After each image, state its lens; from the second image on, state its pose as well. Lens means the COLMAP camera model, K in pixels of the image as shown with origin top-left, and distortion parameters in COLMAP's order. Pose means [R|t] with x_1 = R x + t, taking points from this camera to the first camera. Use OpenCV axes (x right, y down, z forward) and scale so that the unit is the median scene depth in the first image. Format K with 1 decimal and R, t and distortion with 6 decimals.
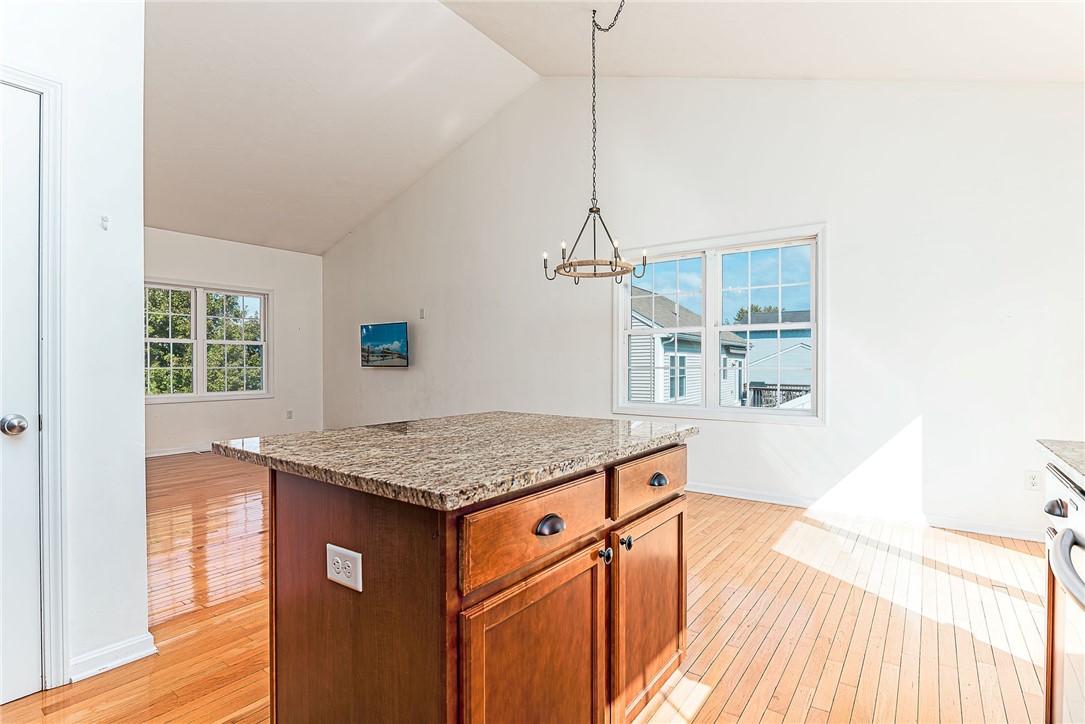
lens RADIAL K [[519.8, 0, 545.8], [0, 519.8, 365.4], [0, 0, 1]] dist [-0.016154, 0.000209]
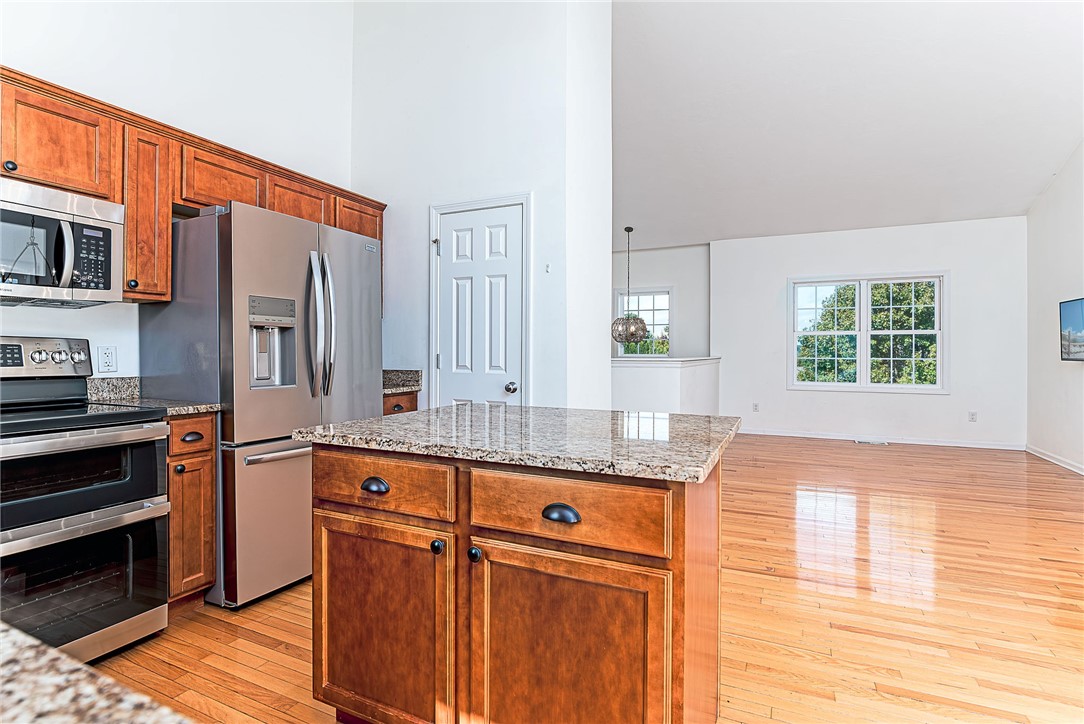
lens RADIAL K [[527.4, 0, 544.8], [0, 527.4, 355.4], [0, 0, 1]] dist [-0.013907, -0.000313]
pose [[0.199015, 0.007956, -0.979964, 0.214580], [-0.008730, 0.999942, 0.006346, -0.003299], [0.979958, 0.007292, 0.199073, 0.182838]]
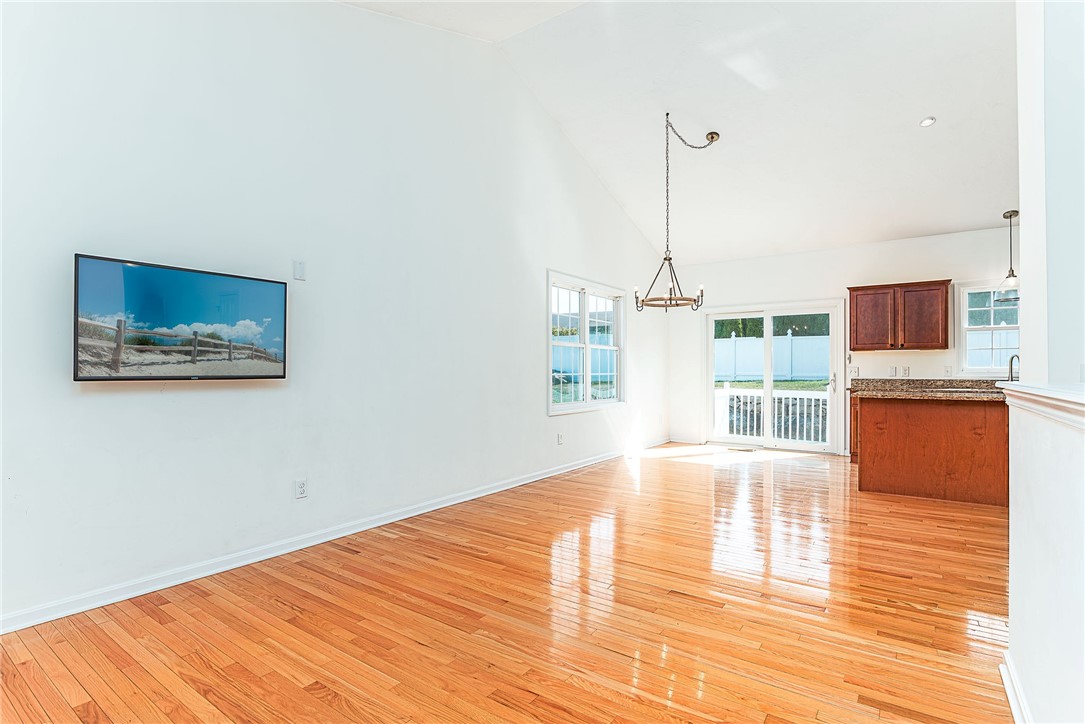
lens RADIAL K [[528.1, 0, 542.0], [0, 528.1, 369.1], [0, 0, 1]] dist [-0.009049, -0.000108]
pose [[-0.021496, 0.002955, 0.999765, -0.740193], [0.004434, 0.999986, -0.002860, -0.003202], [-0.999759, 0.004372, -0.021509, 0.772865]]
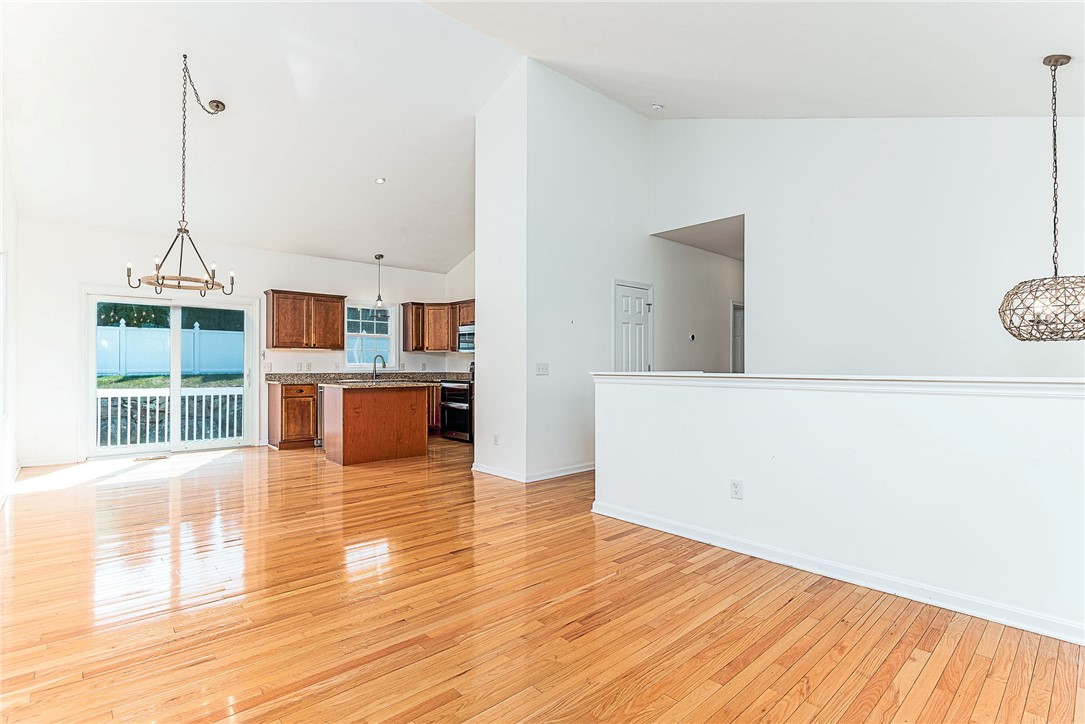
lens RADIAL K [[526.0, 0, 544.8], [0, 526.0, 364.4], [0, 0, 1]] dist [-0.015091, -0.000630]
pose [[-0.981483, 0.001247, 0.191544, -0.514054], [0.001807, 0.999995, 0.002747, -0.006175], [-0.191539, 0.003042, -0.981480, 1.115701]]
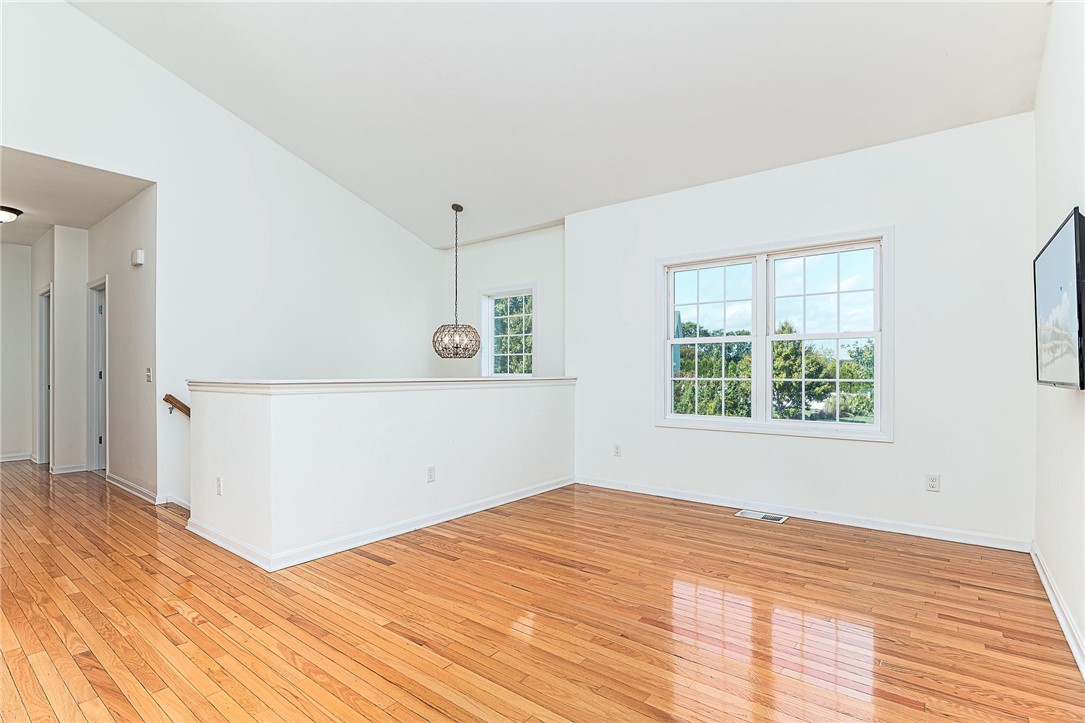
lens RADIAL K [[524.2, 0, 541.6], [0, 524.2, 373.9], [0, 0, 1]] dist [-0.013811, 0.000199]
pose [[-0.027385, 0.004245, -0.999616, -0.017732], [-0.005842, 0.999973, 0.004407, -0.004153], [0.999608, 0.005961, -0.027359, 0.747691]]
